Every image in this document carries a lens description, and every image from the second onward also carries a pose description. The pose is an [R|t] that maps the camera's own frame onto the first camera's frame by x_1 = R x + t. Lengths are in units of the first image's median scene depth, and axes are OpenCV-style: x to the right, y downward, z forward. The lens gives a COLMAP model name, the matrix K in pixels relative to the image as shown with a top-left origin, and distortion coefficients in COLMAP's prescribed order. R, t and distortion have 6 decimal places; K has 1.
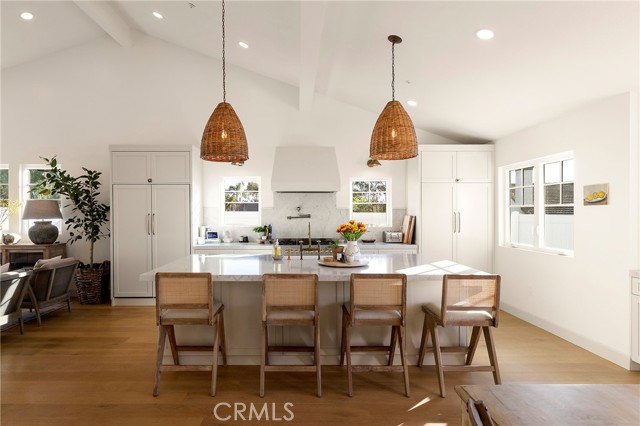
lens RADIAL K [[365.7, 0, 299.7], [0, 365.7, 215.1], [0, 0, 1]] dist [-0.003839, -0.000966]
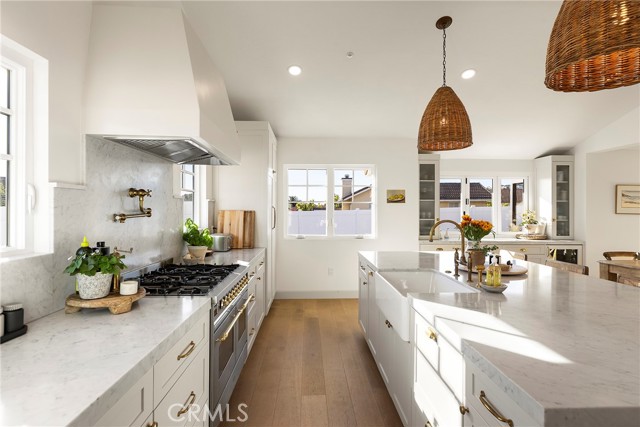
lens RADIAL K [[331.1, 0, 319.5], [0, 331.1, 210.3], [0, 0, 1]] dist [0.002343, 0.000582]
pose [[-0.036559, 0.000473, 0.999331, -0.386013], [0.004648, 0.999989, -0.000303, 0.001629], [-0.999321, 0.004634, -0.036560, 0.903034]]
